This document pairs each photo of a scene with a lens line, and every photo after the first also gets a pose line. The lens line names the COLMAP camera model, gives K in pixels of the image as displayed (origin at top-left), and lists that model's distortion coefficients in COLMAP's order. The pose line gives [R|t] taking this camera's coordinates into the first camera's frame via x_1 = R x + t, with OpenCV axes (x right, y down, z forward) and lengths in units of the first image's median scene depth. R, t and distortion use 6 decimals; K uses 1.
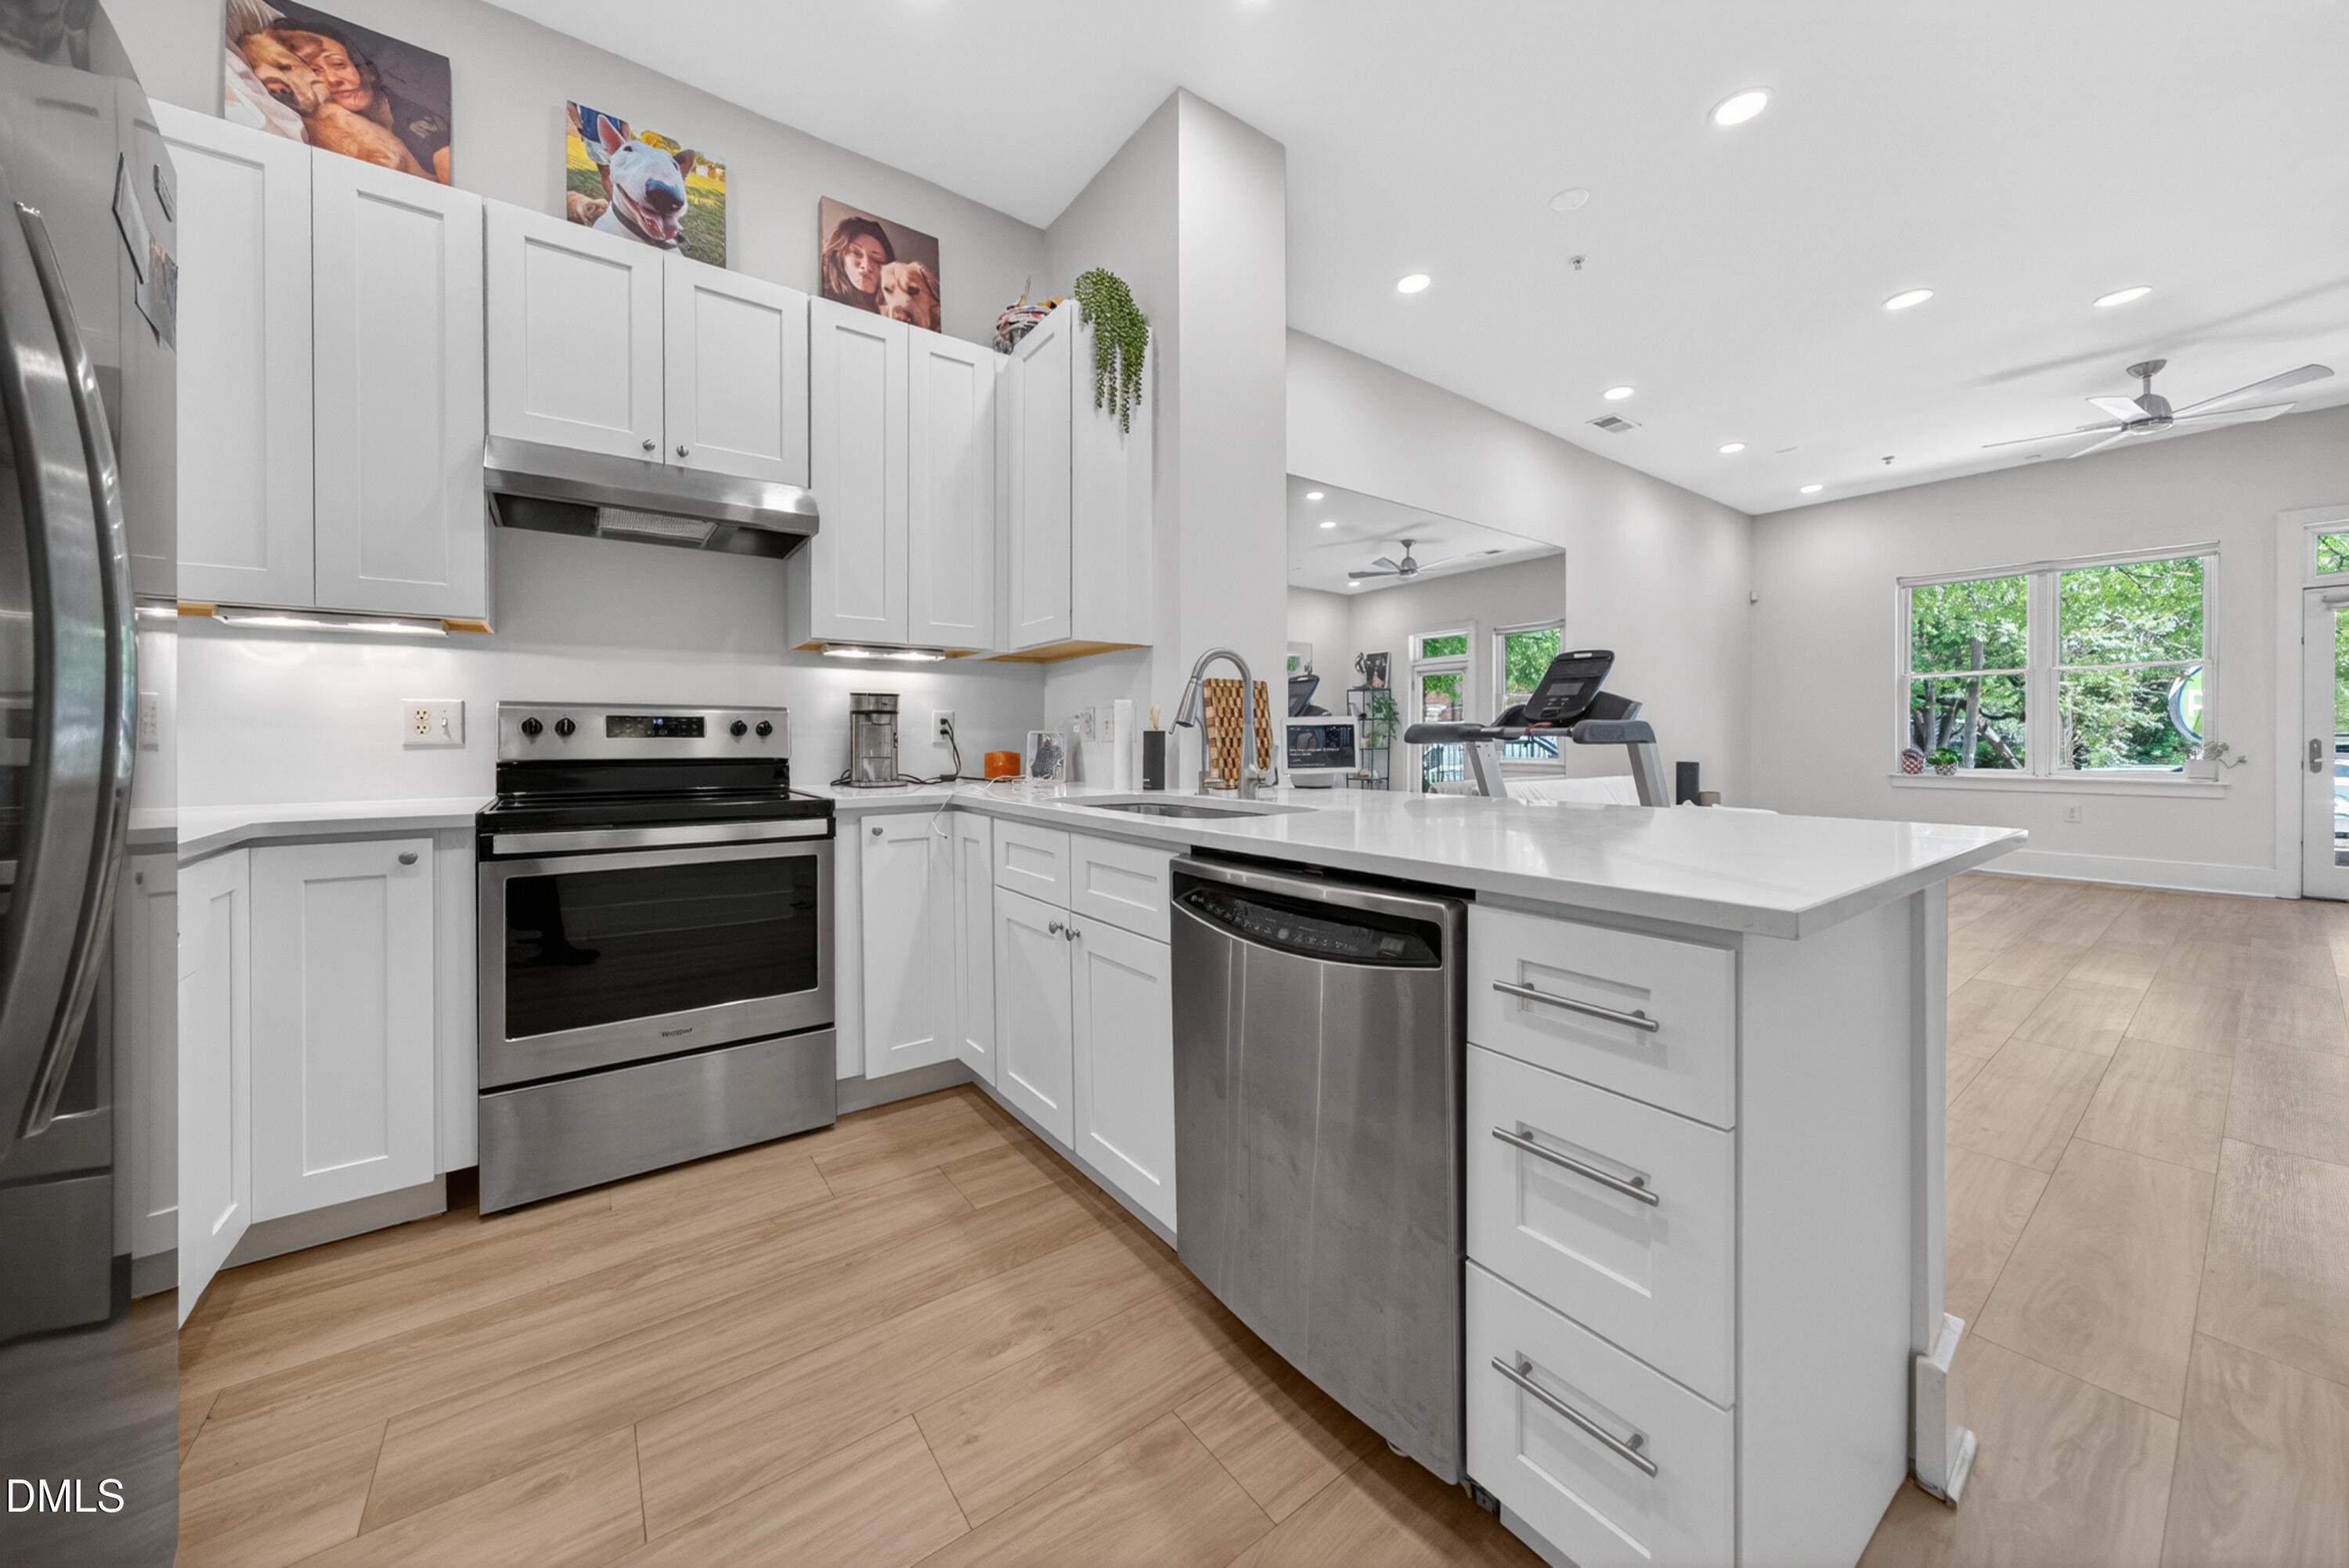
lens RADIAL K [[820.0, 0, 1170.4], [0, 820.0, 744.7], [0, 0, 1]] dist [-0.006641, 0.001715]
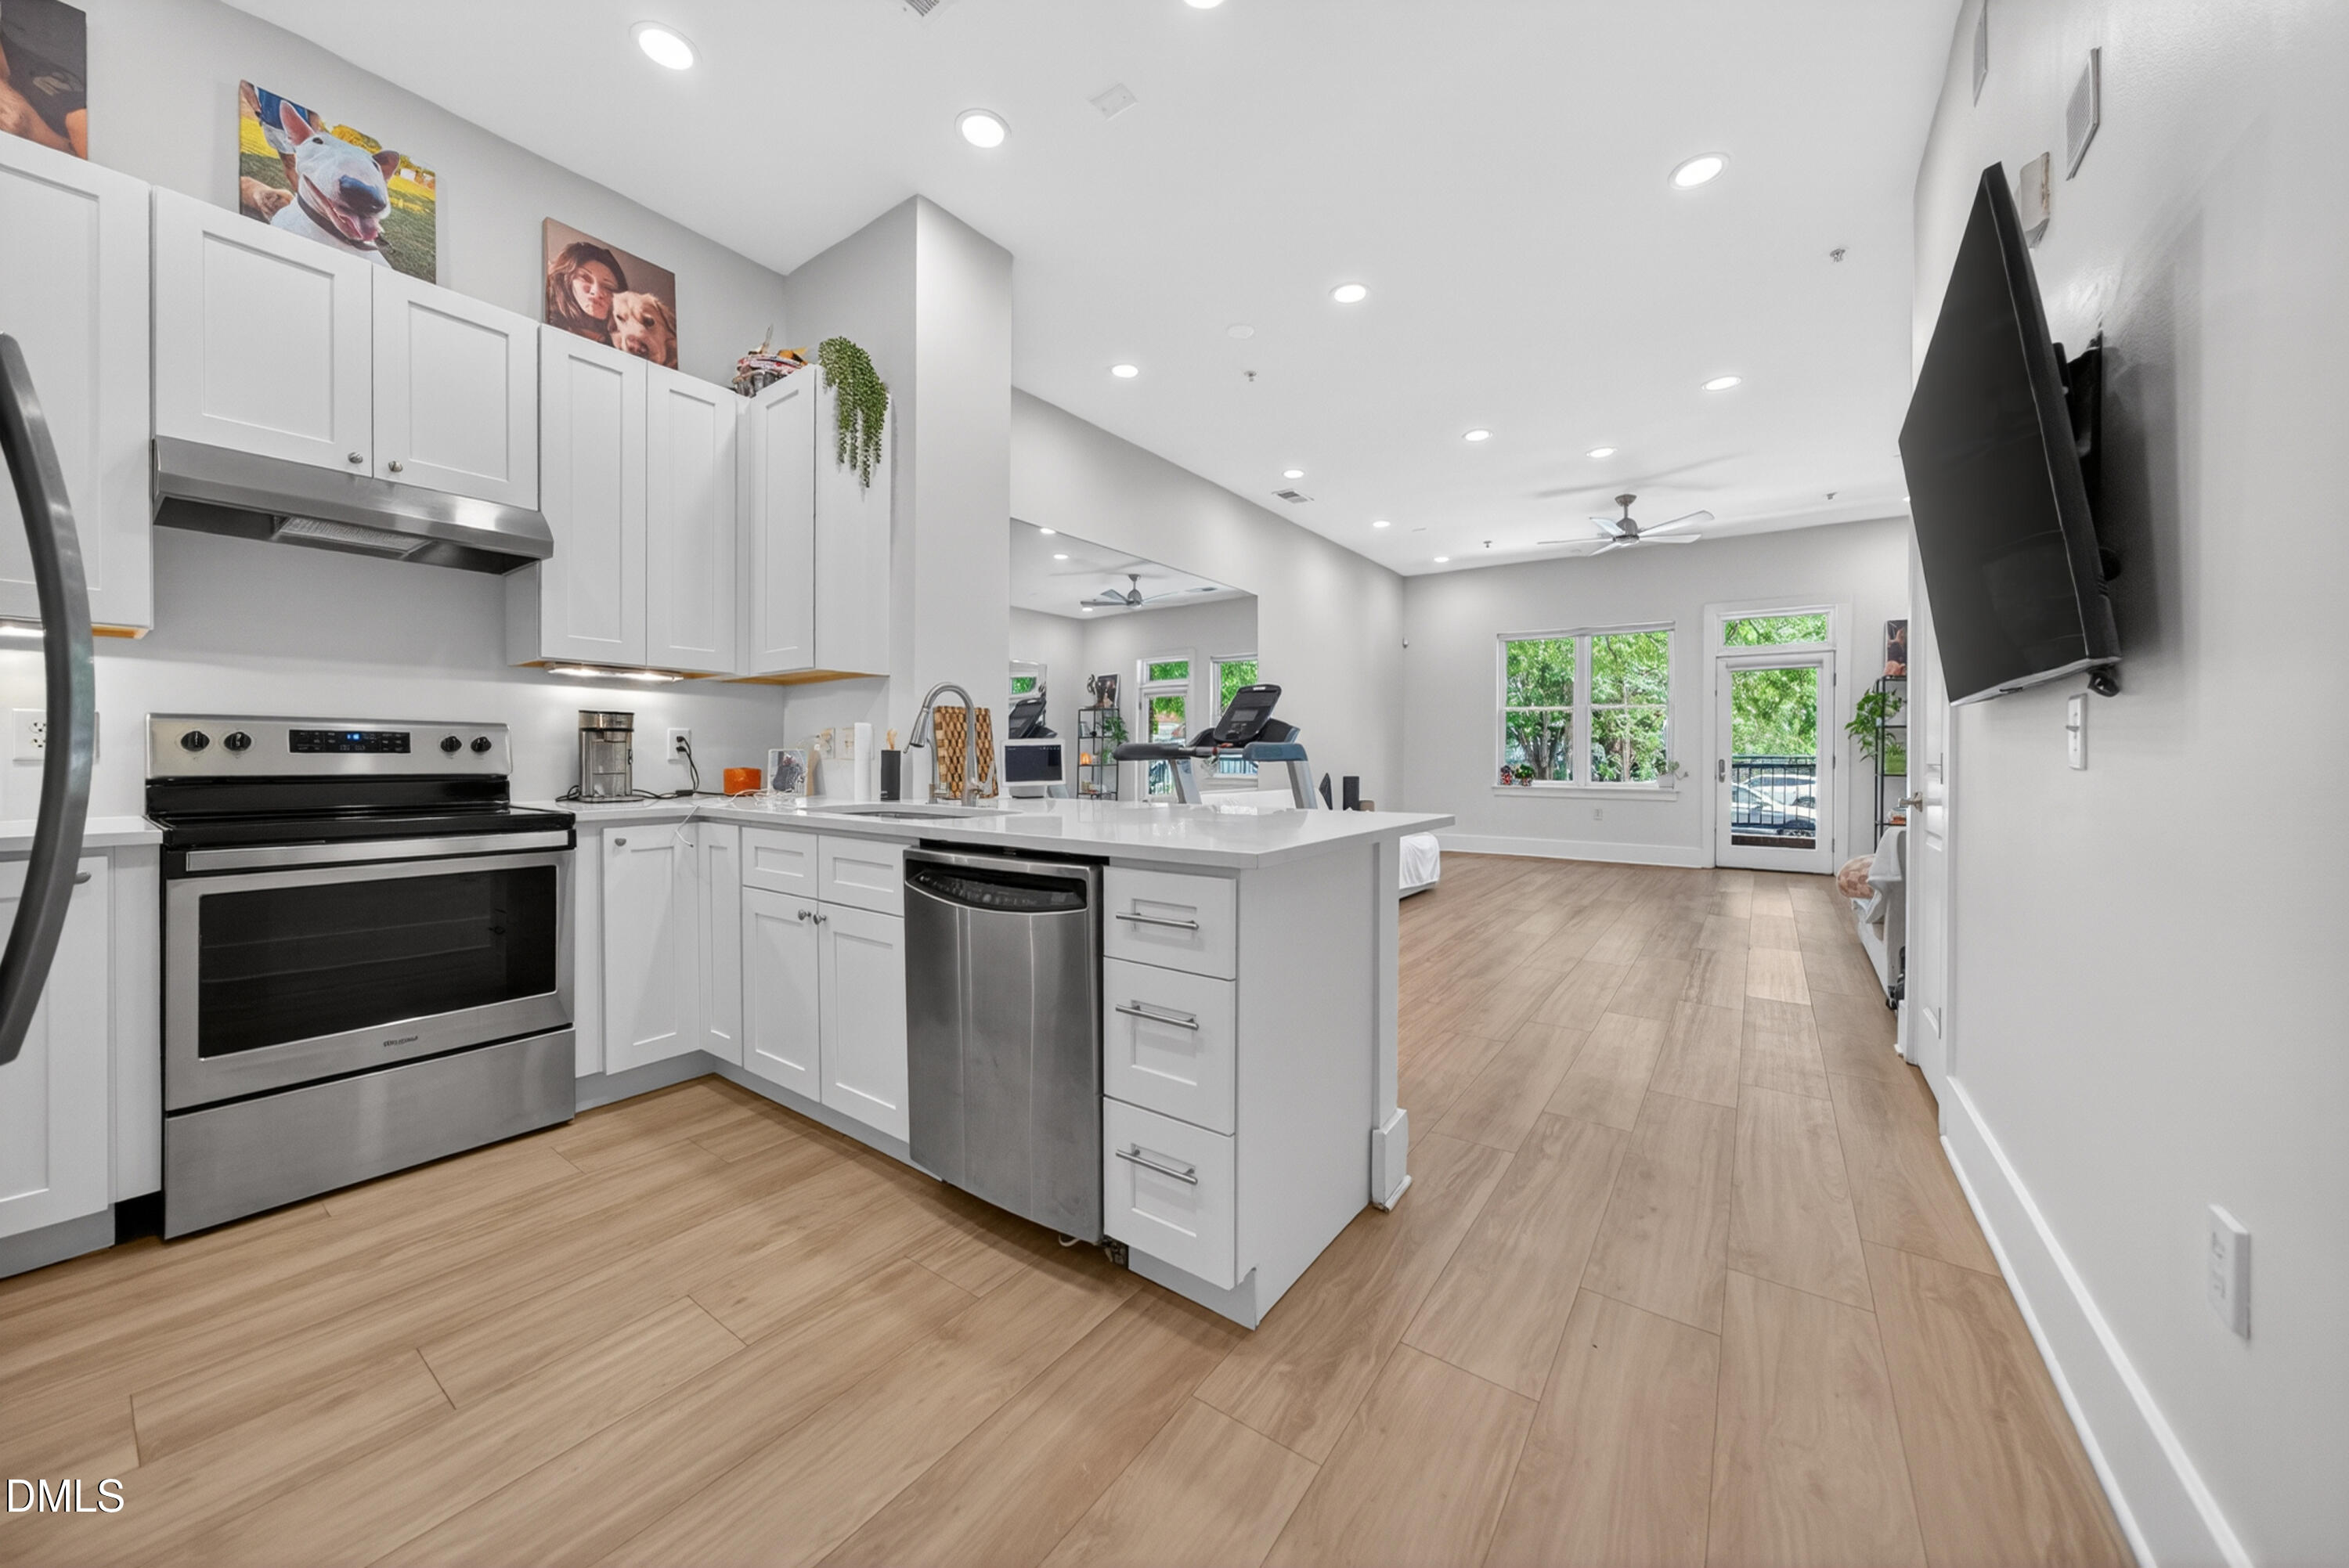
lens RADIAL K [[820.0, 0, 1173.1], [0, 820.0, 760.1], [0, 0, 1]] dist [-0.006641, 0.001715]
pose [[0.951340, 0.003768, 0.308120, 0.002099], [-0.003922, 0.999992, -0.000122, -0.003905], [-0.308118, -0.001092, 0.951347, -0.229682]]
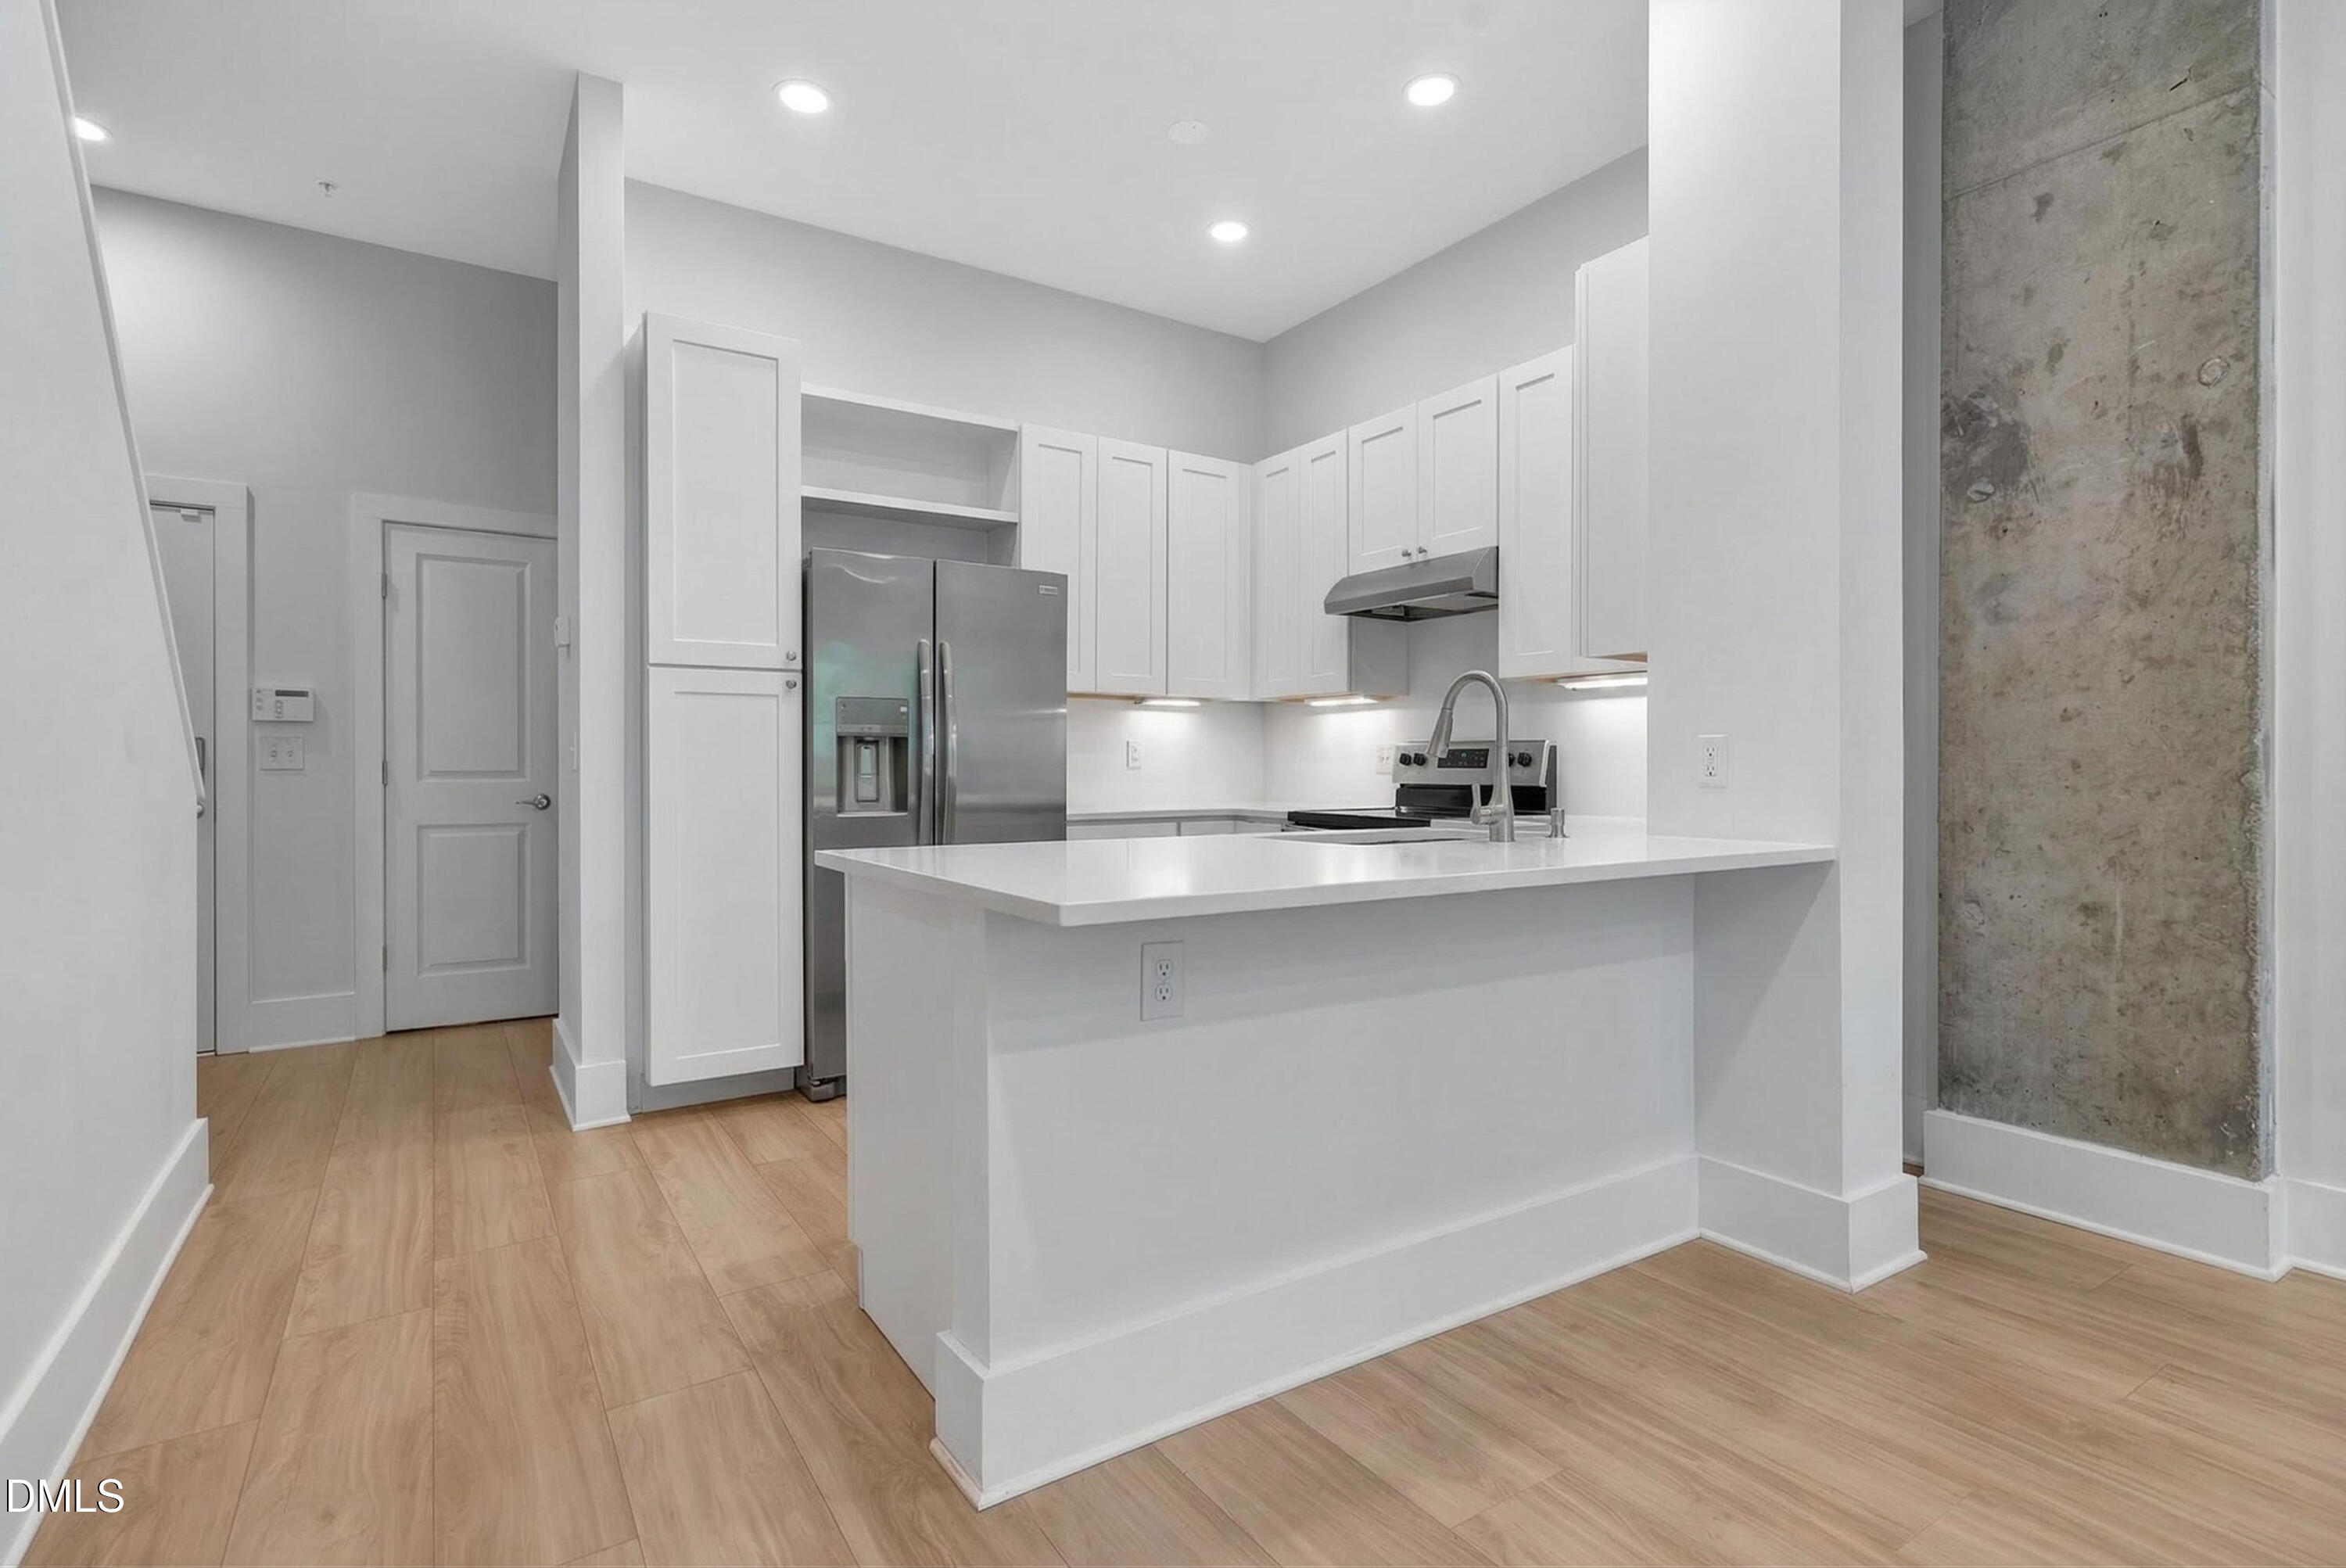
lens RADIAL K [[1154.9, 0, 1172.3], [0, 1154.9, 764.5], [0, 0, 1]] dist [-0.000060, 0.001526]
pose [[-0.062299, -0.001050, -0.998057, 1.208773], [-0.007102, 0.999975, -0.000609, -0.009655], [0.998032, 0.007050, -0.062305, 0.679119]]
